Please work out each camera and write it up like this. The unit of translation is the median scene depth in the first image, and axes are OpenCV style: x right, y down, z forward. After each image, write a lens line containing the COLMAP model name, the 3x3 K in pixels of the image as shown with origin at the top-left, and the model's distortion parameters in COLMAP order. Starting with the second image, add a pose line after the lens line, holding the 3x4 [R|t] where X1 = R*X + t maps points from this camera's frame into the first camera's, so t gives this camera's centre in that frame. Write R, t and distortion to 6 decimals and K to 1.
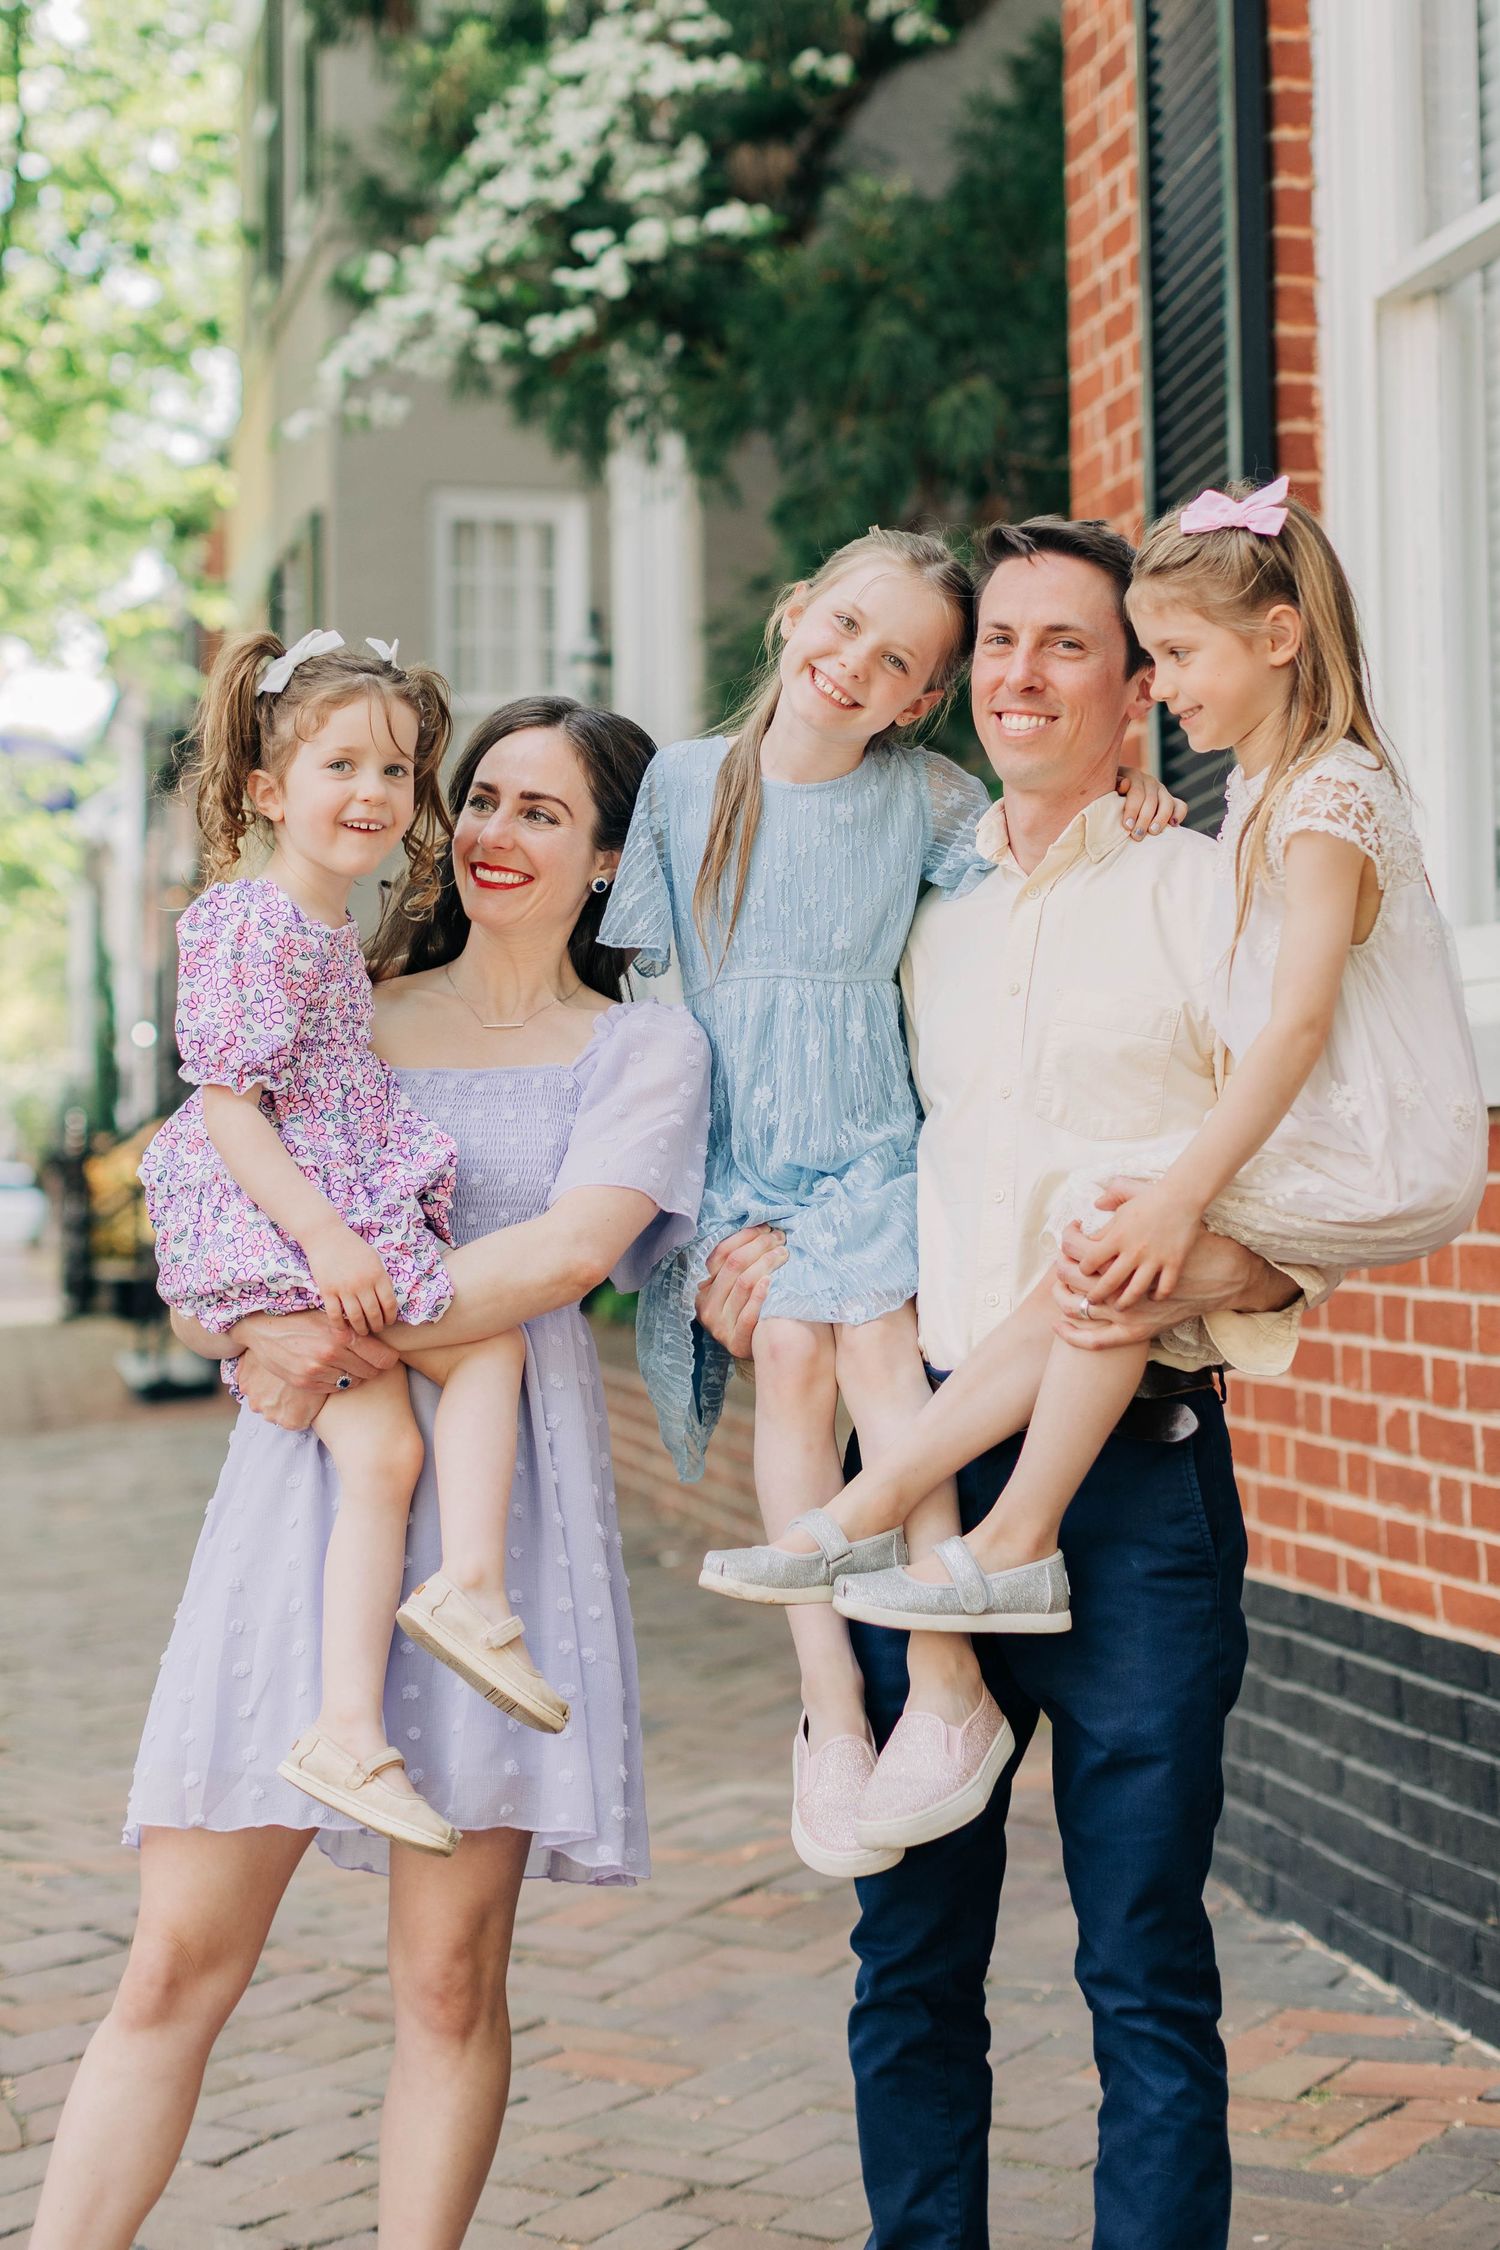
lens RADIAL K [[3405.5, 0, 775.1], [0, 3405.5, 1001.2], [0, 0, 1]] dist [0.025181, -0.003705]
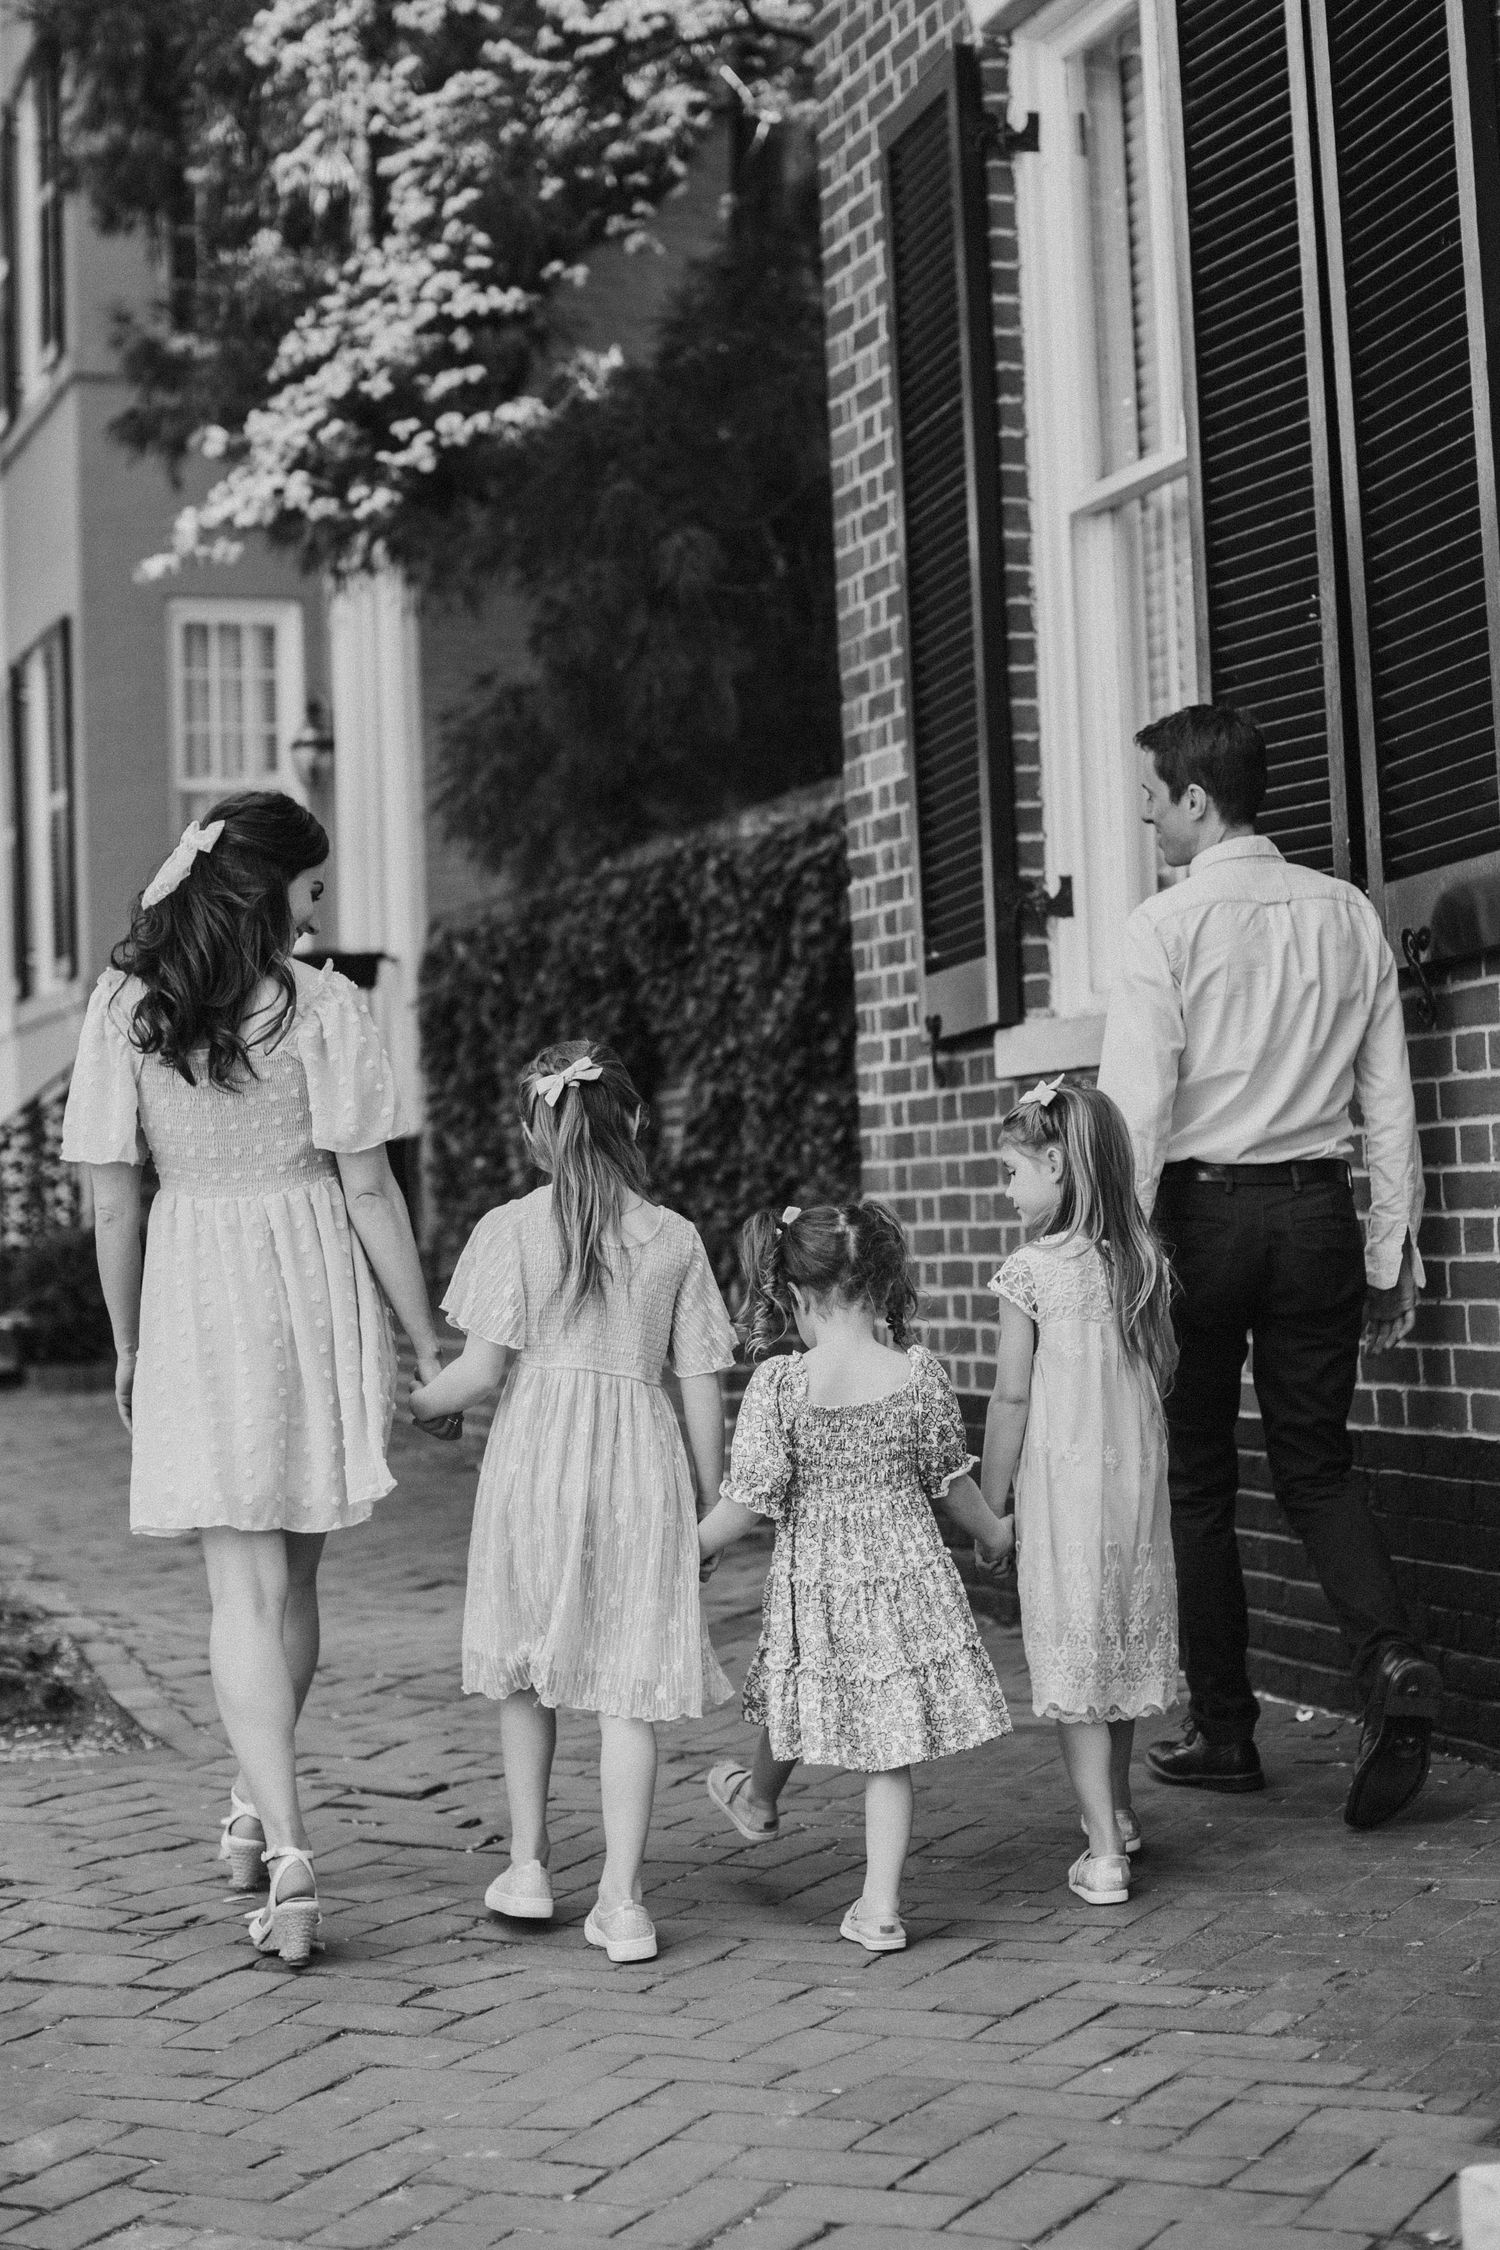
lens RADIAL K [[3141.3, 0, 687.7], [0, 3141.3, 1131.0], [0, 0, 1]] dist [-0.089583, 0.001864]
pose [[0.995949, -0.020771, 0.087492, -0.113379], [0.018499, 0.999472, 0.026706, 0.019611], [-0.088001, -0.024980, 0.995807, -0.334295]]
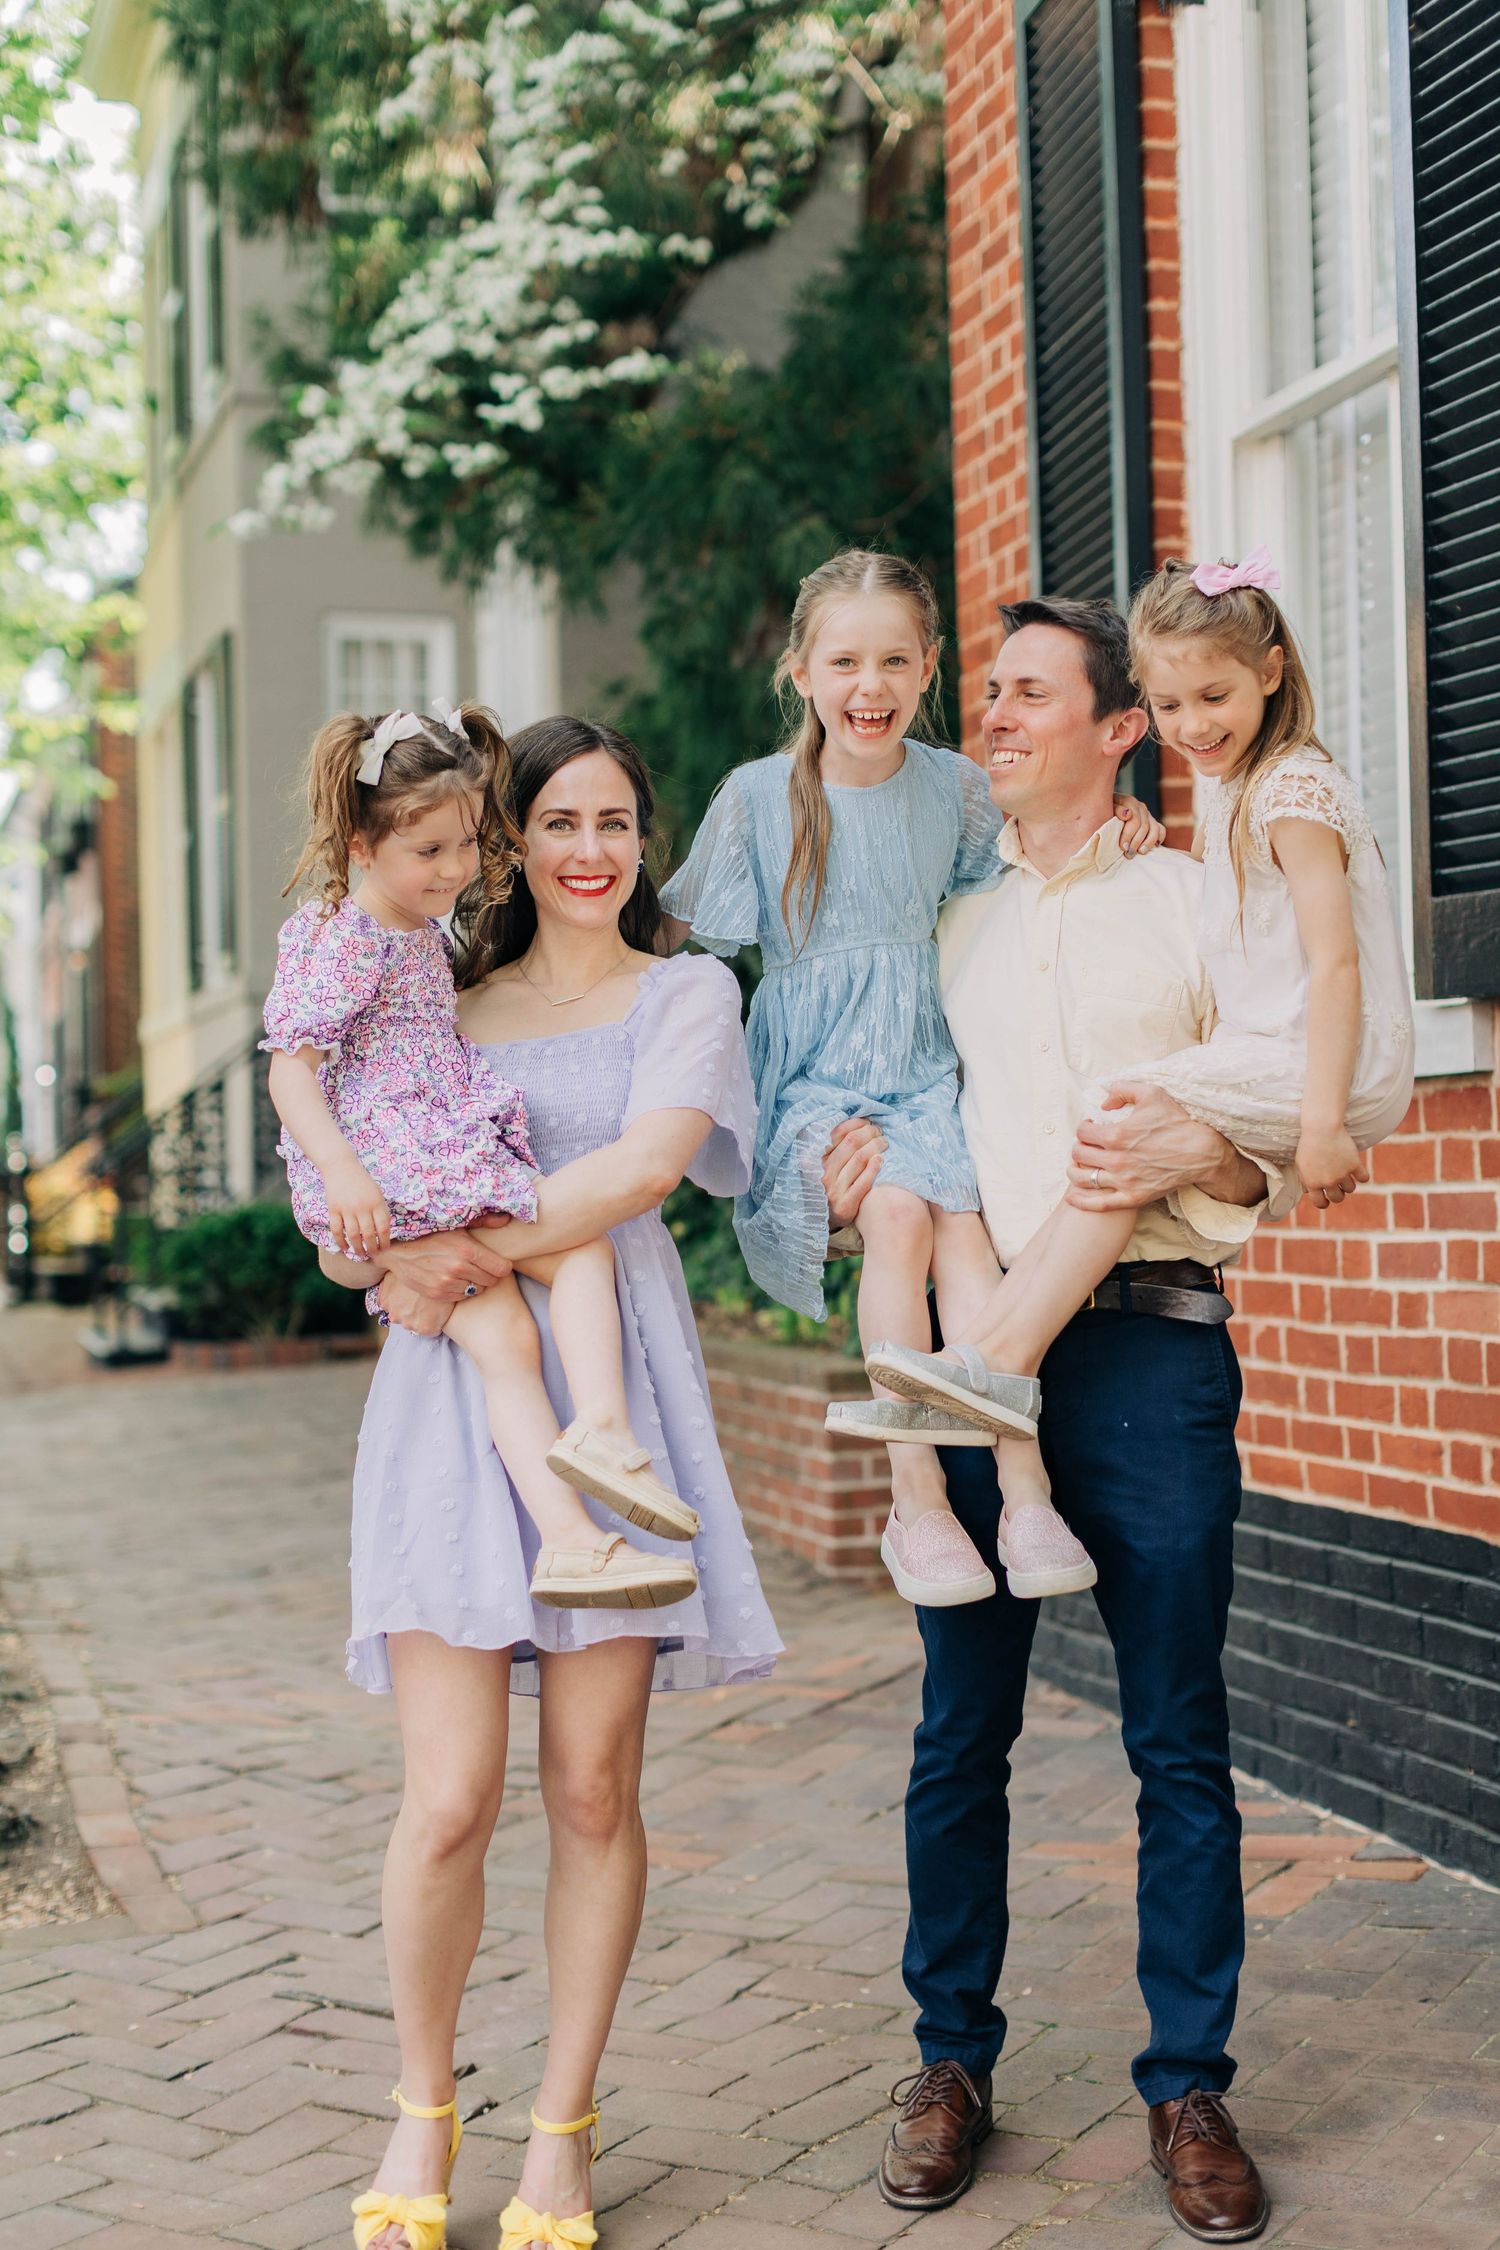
lens RADIAL K [[2785.6, 0, 749.8], [0, 2785.6, 1147.3], [0, 0, 1]] dist [0.020240, 0.008298]
pose [[0.998046, -0.010035, 0.061670, -0.067387], [0.007697, 0.999247, 0.038041, 0.012203], [-0.062005, -0.037492, 0.997371, -0.013274]]
